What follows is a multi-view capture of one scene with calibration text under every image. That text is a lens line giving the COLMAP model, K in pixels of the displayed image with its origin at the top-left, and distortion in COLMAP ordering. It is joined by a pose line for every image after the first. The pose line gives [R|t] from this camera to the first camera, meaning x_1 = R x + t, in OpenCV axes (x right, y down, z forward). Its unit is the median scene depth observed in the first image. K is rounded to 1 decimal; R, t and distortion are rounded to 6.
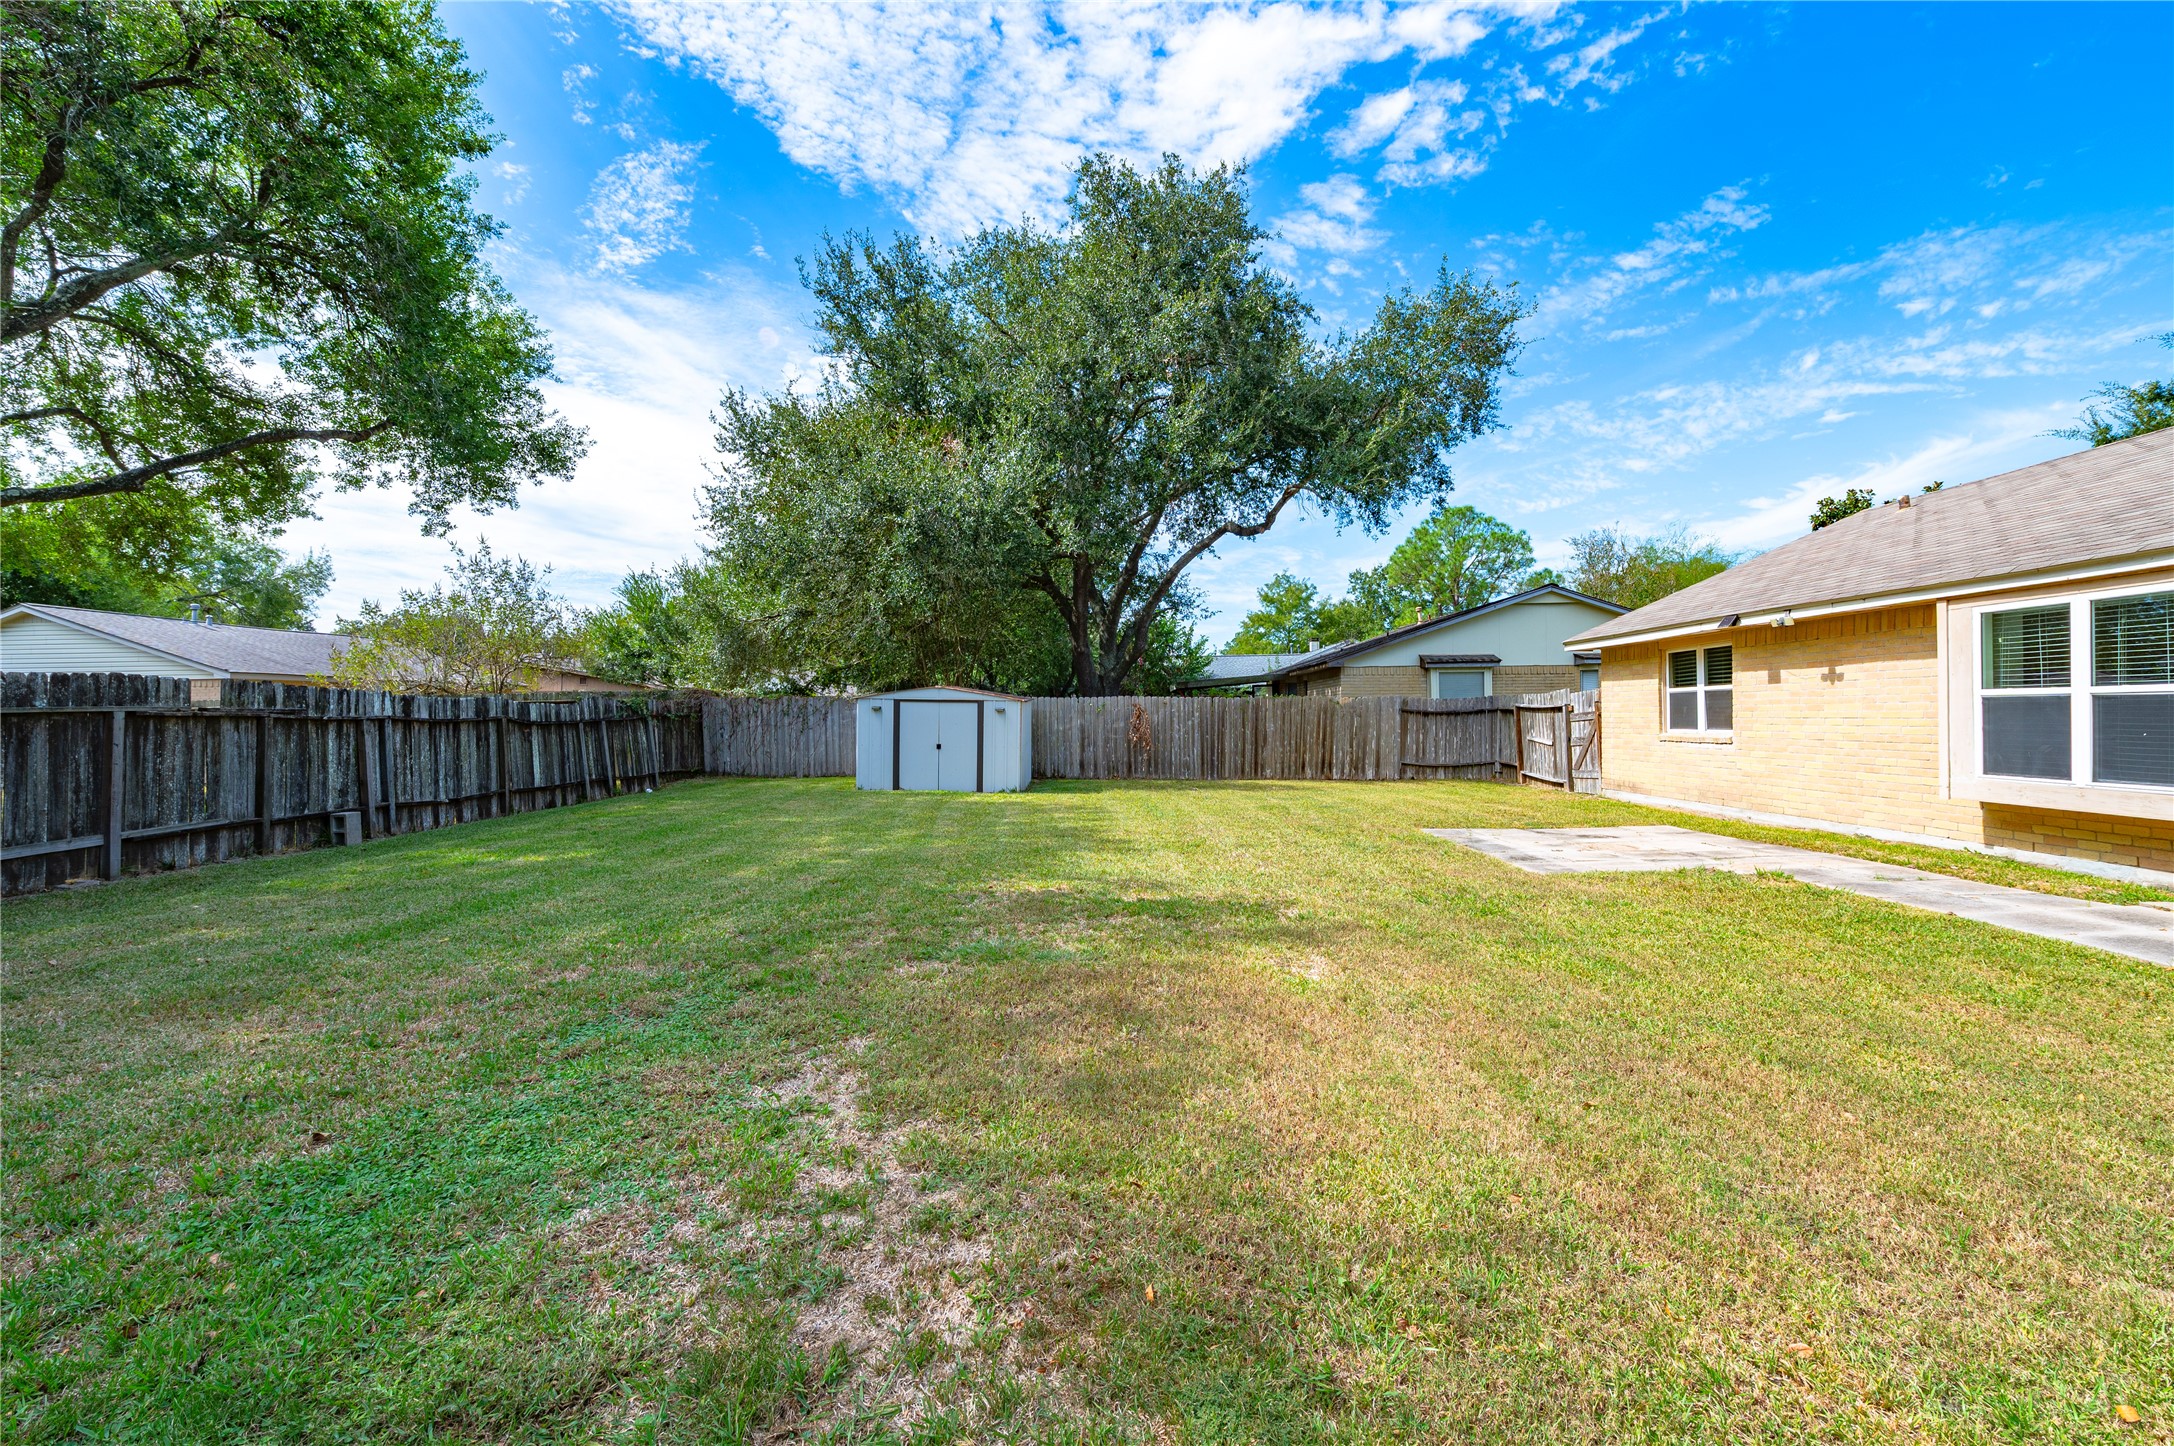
lens RADIAL K [[905.5, 0, 1099.0], [0, 905.5, 713.1], [0, 0, 1]] dist [0.007669, -0.001192]
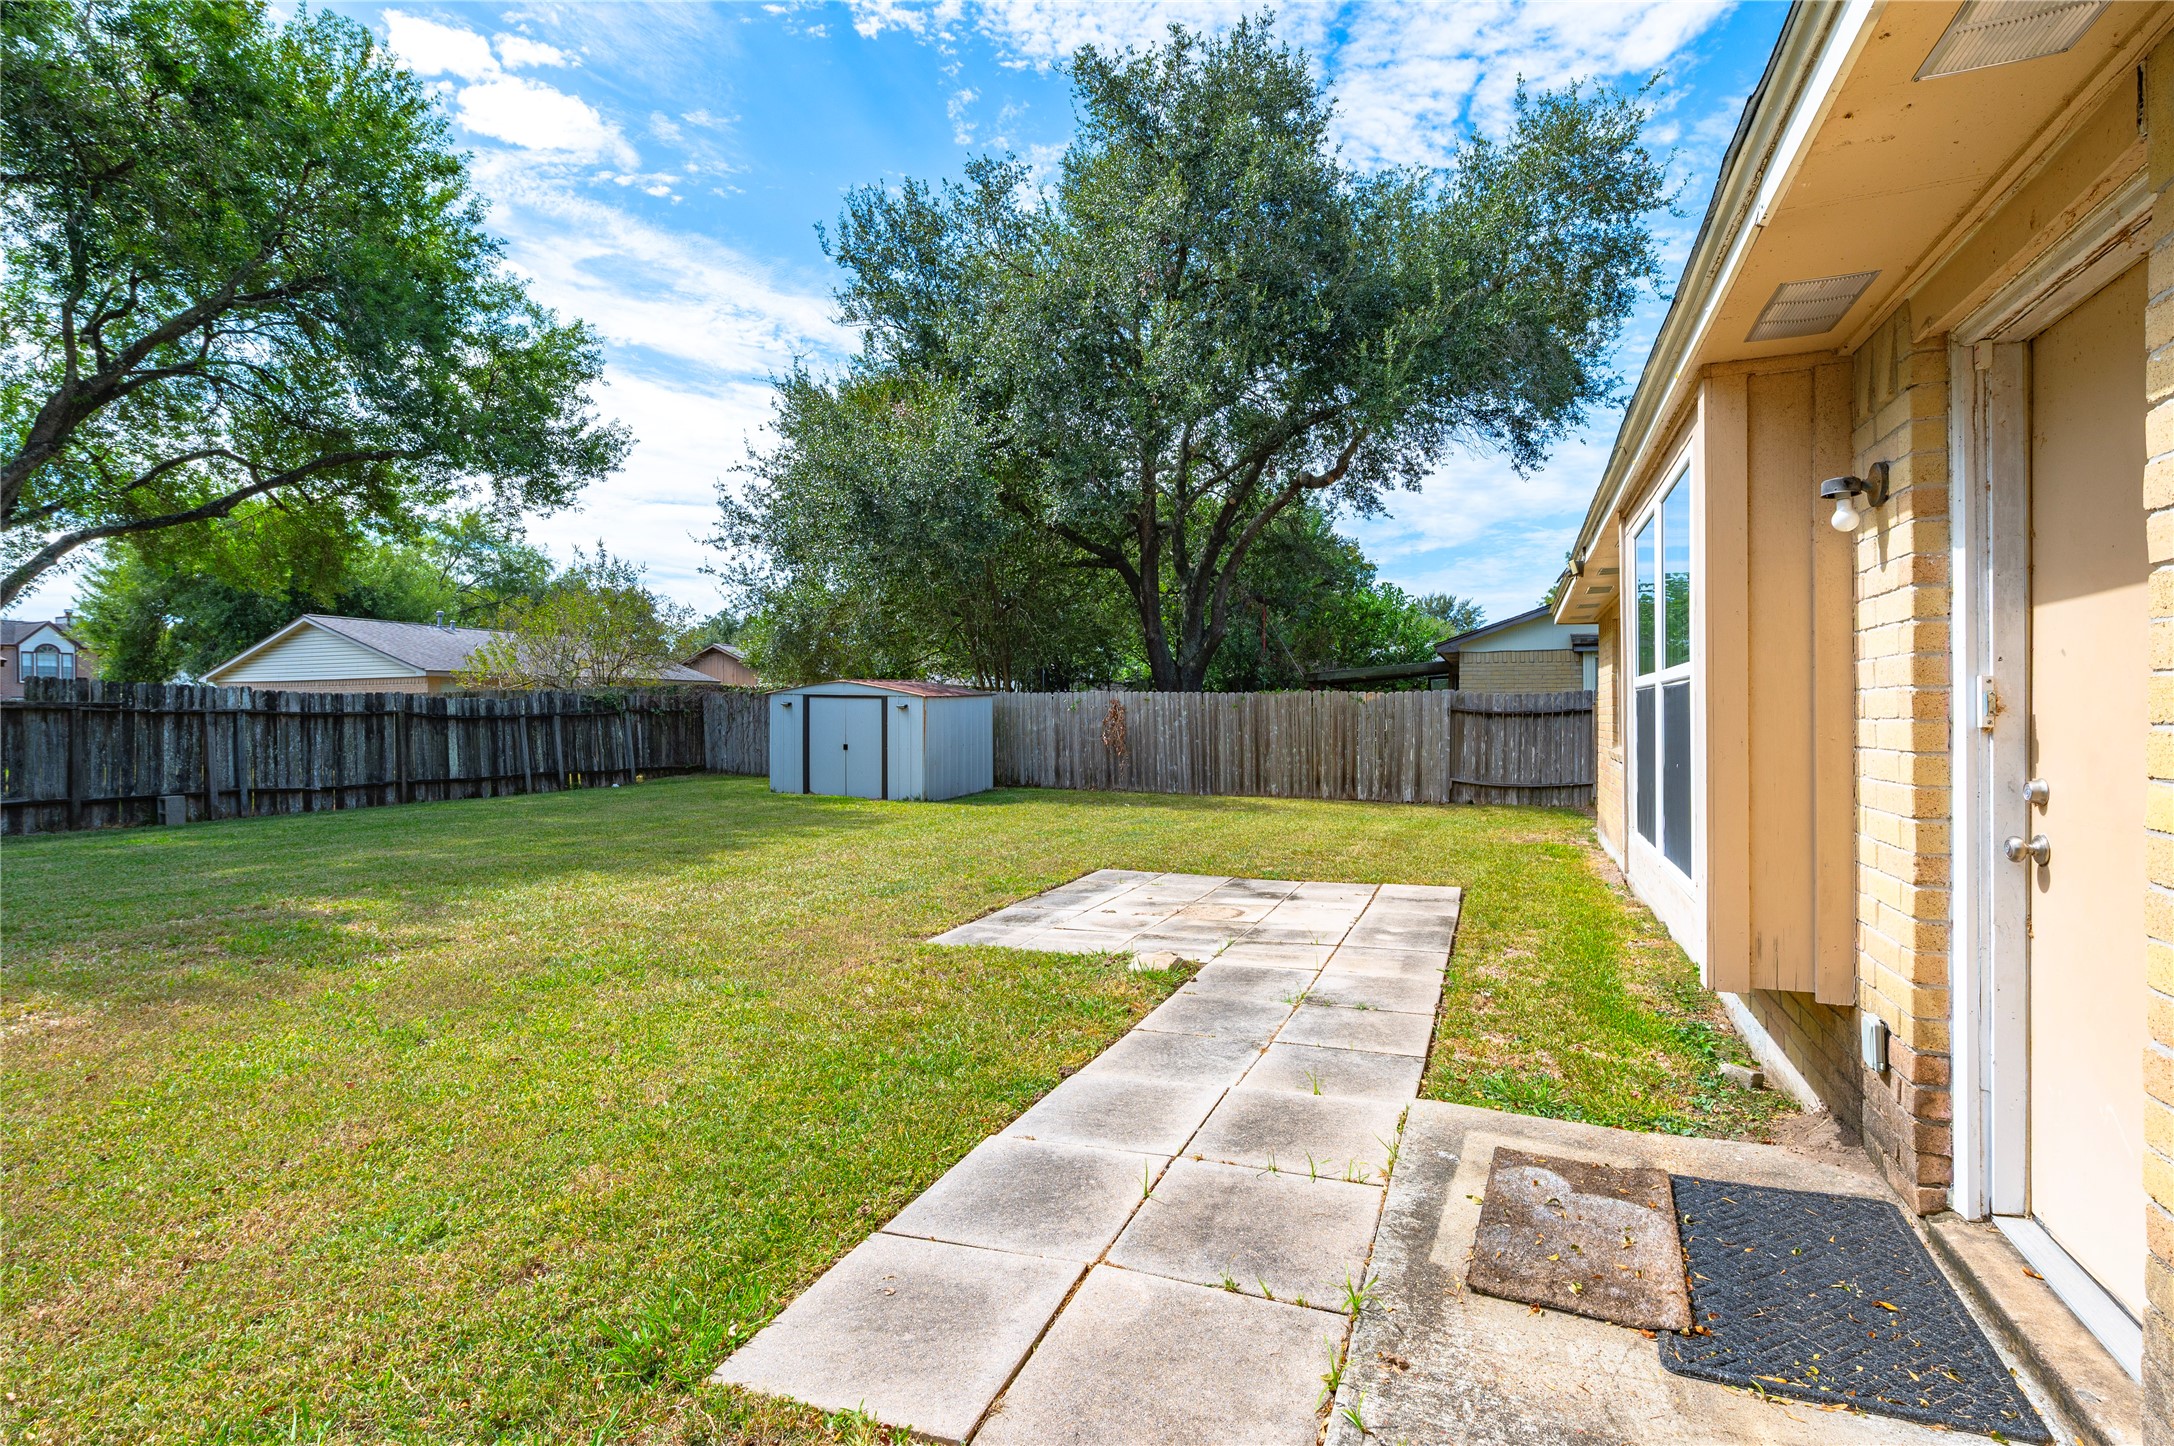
lens RADIAL K [[988.0, 0, 1123.0], [0, 988.0, 727.6], [0, 0, 1]] dist [-0.028178, -0.000672]
pose [[0.936161, 0.011822, -0.351373, 0.415912], [-0.005644, 0.999811, 0.018600, -0.001653], [0.351526, -0.015430, 0.936051, 0.193289]]
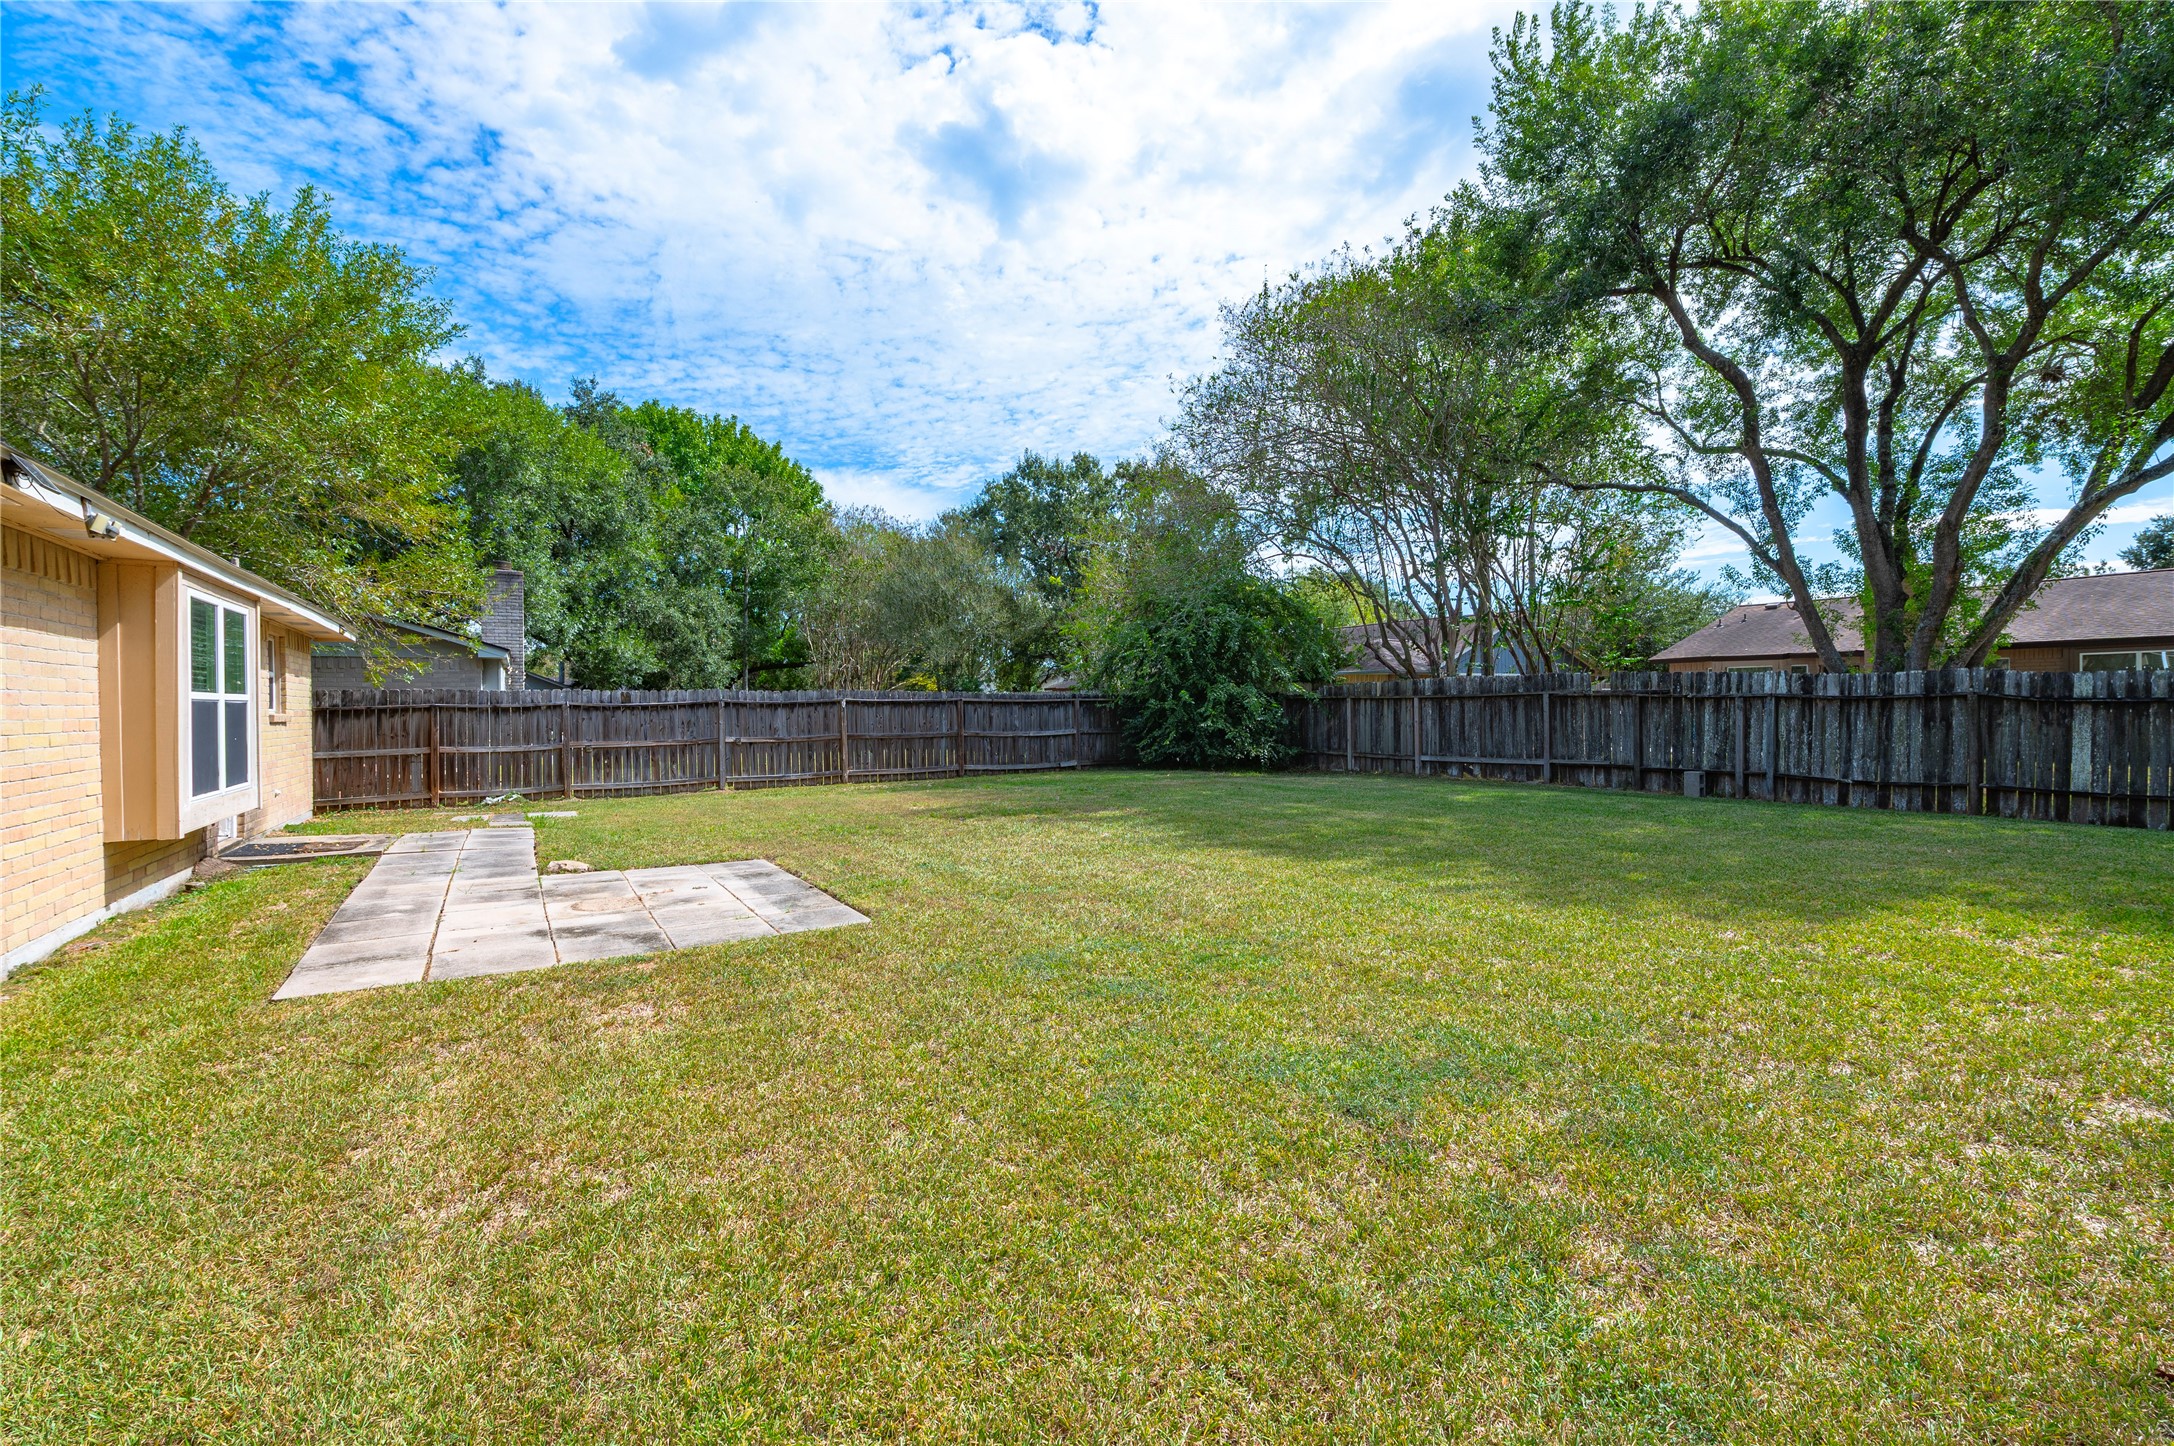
lens RADIAL K [[988.0, 0, 1101.4], [0, 988.0, 706.1], [0, 0, 1]] dist [-0.028178, -0.000672]
pose [[-0.844263, 0.019268, -0.535583, 0.359113], [0.018039, 0.999809, 0.007533, -0.003459], [0.535626, -0.003302, -0.844449, 1.049165]]
